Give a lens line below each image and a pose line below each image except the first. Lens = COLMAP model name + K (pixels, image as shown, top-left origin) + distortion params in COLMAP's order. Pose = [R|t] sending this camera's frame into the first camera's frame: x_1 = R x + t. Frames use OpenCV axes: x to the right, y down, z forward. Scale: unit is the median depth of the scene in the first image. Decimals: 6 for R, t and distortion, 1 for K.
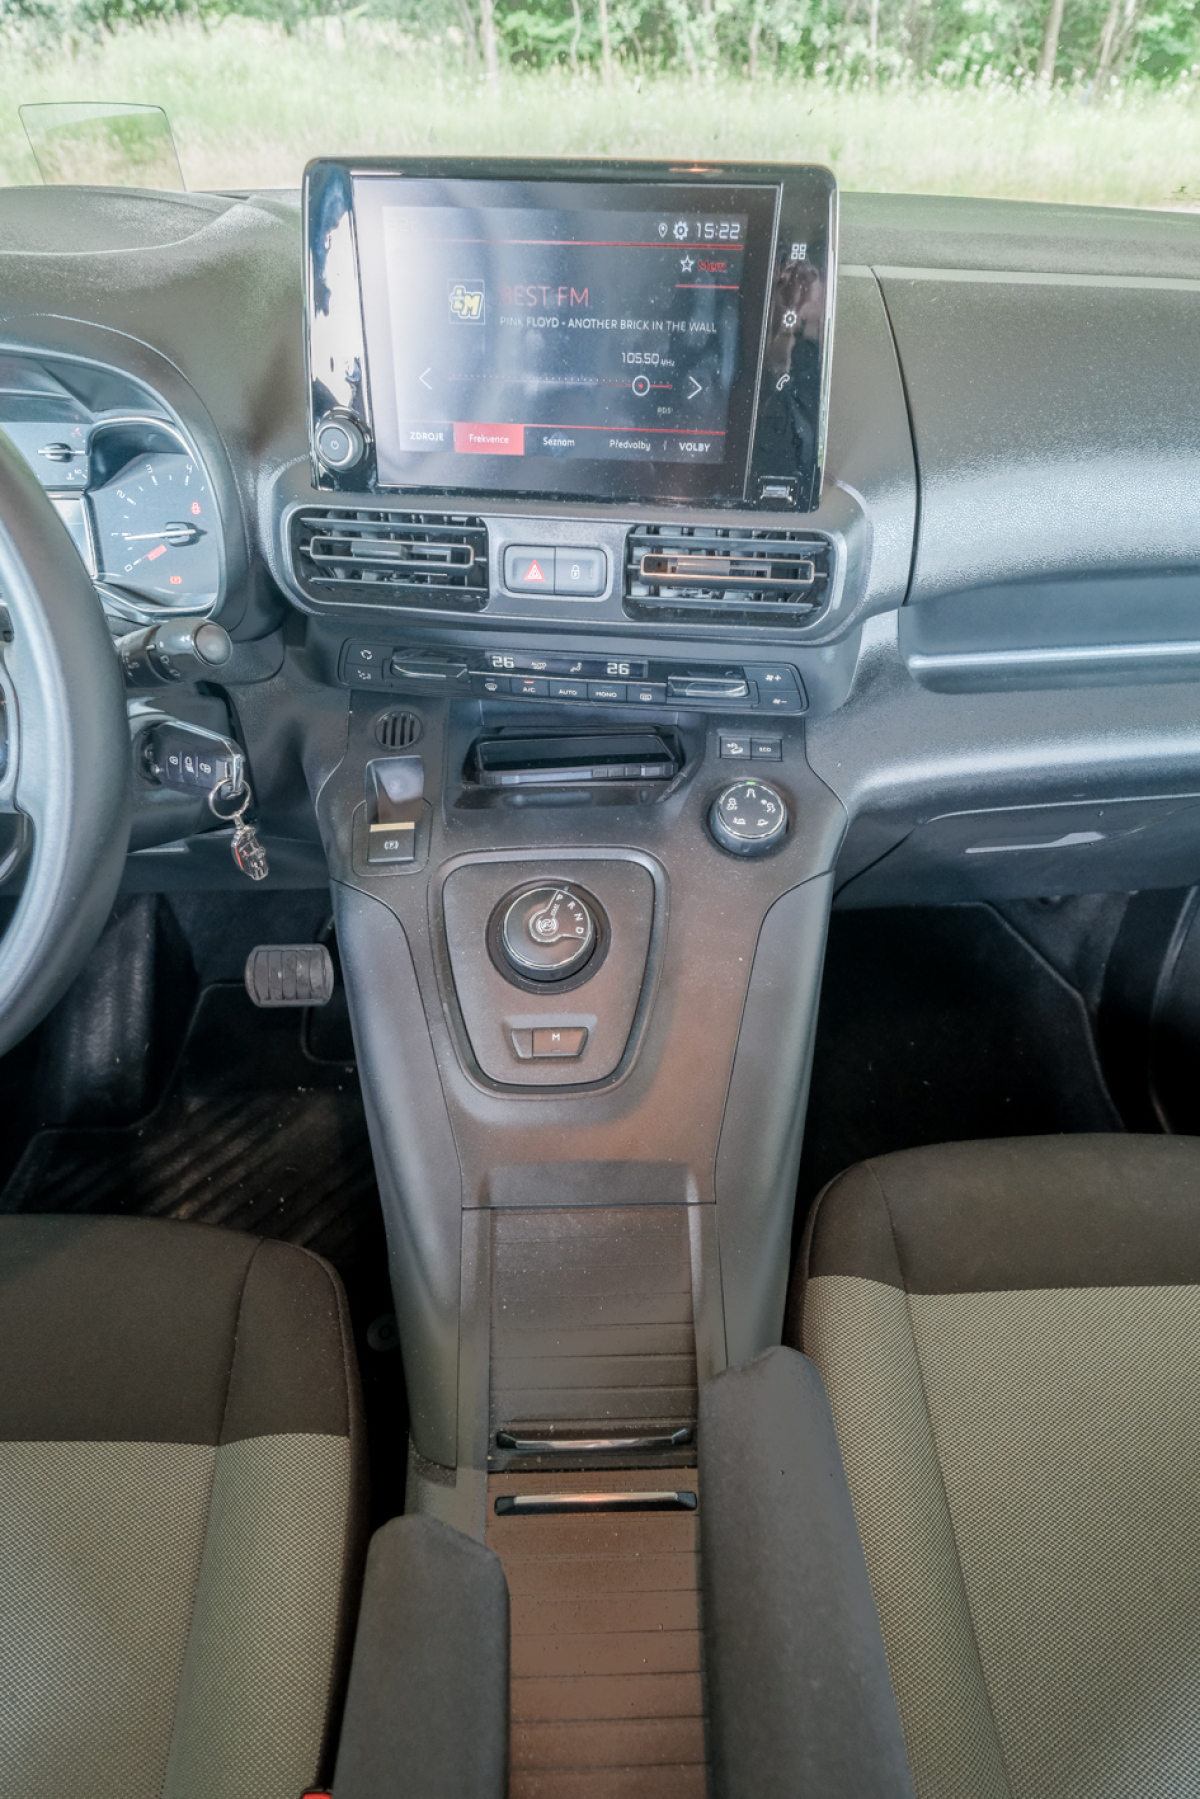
lens RADIAL K [[862.3, 0, 589.2], [0, 862.3, 891.0], [0, 0, 1]] dist [-0.004589, 0.000701]
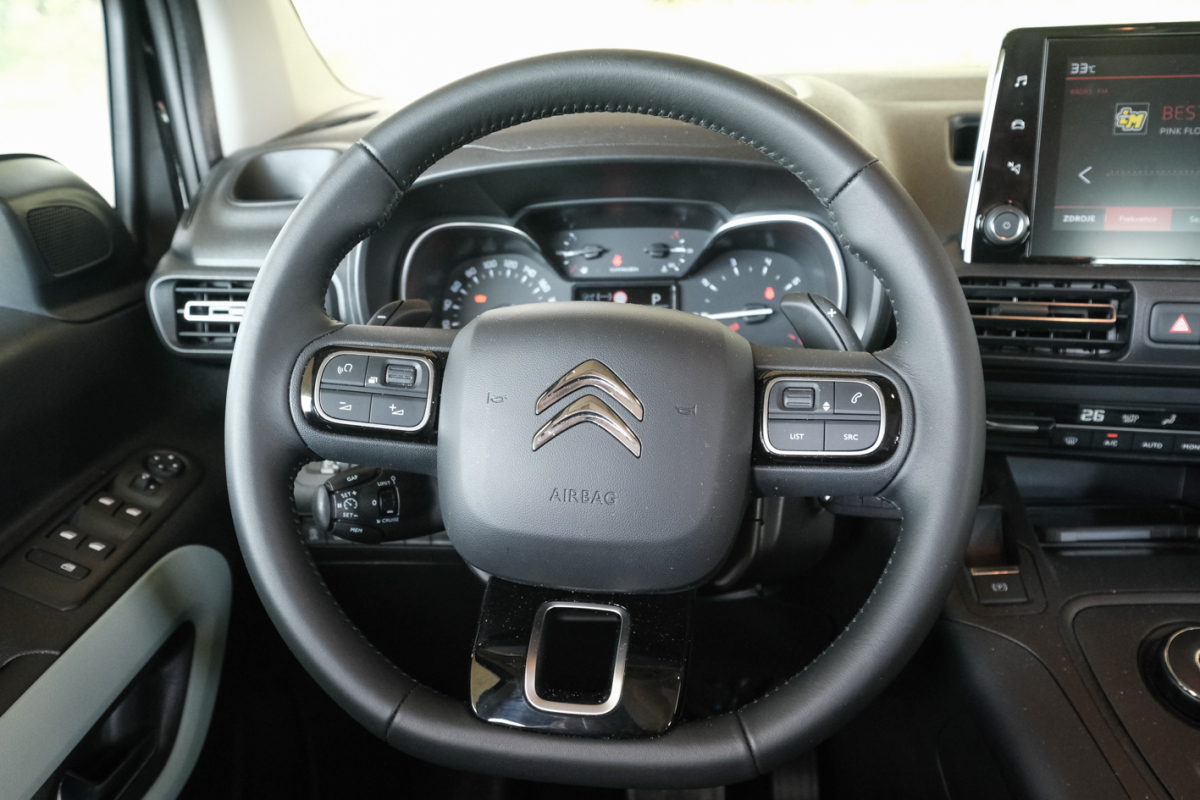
lens RADIAL K [[980.1, 0, 587.3], [0, 980.1, 404.6], [0, 0, 1]] dist [-0.002913, 0.024246]
pose [[0.995384, -0.001633, -0.095961, -0.599670], [-0.034273, 0.927882, -0.371295, 0.188977], [0.089647, 0.372870, 0.923543, -0.169028]]
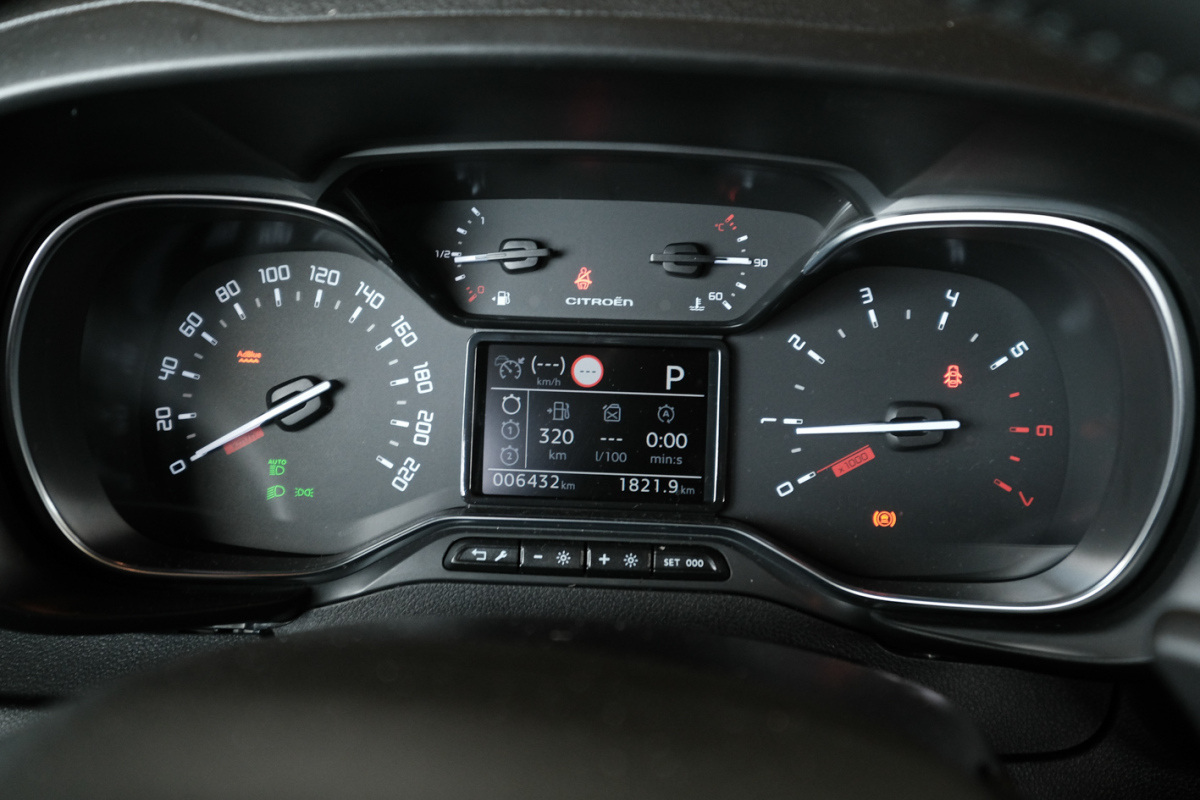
lens RADIAL K [[1282.5, 0, 585.8], [0, 1282.5, 321.6], [0, 0, 1]] dist [-0.005554, 0.000000]
pose [[0.997301, 0.032073, -0.066046, -0.638586], [-0.053434, 0.933980, -0.353307, -0.226843], [0.050354, 0.355882, 0.933173, 0.349065]]
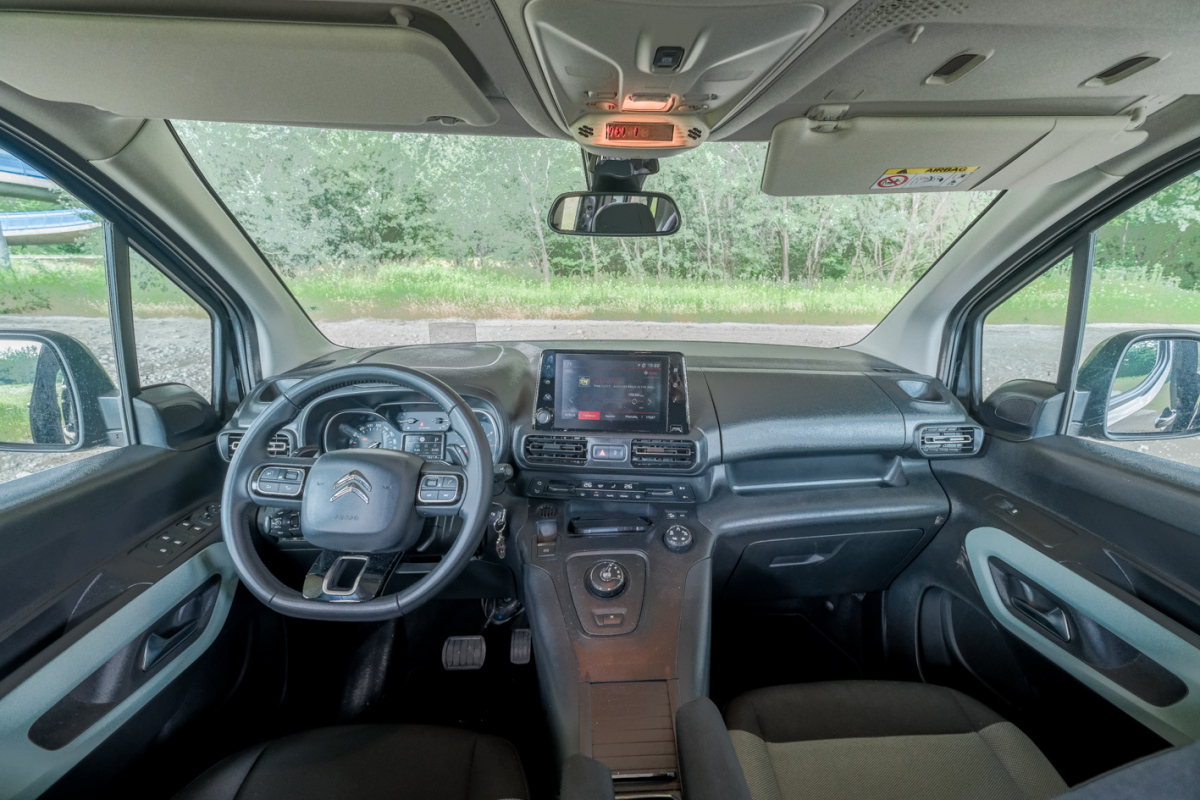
lens RADIAL K [[522.8, 0, 603.6], [0, 522.8, 402.0], [0, 0, 1]] dist [-0.004496, -0.000860]
pose [[0.999448, -0.005145, 0.032810, -0.102992], [0.020668, 0.869656, -0.493225, 0.350958], [-0.025996, 0.493631, 0.869283, -0.643474]]
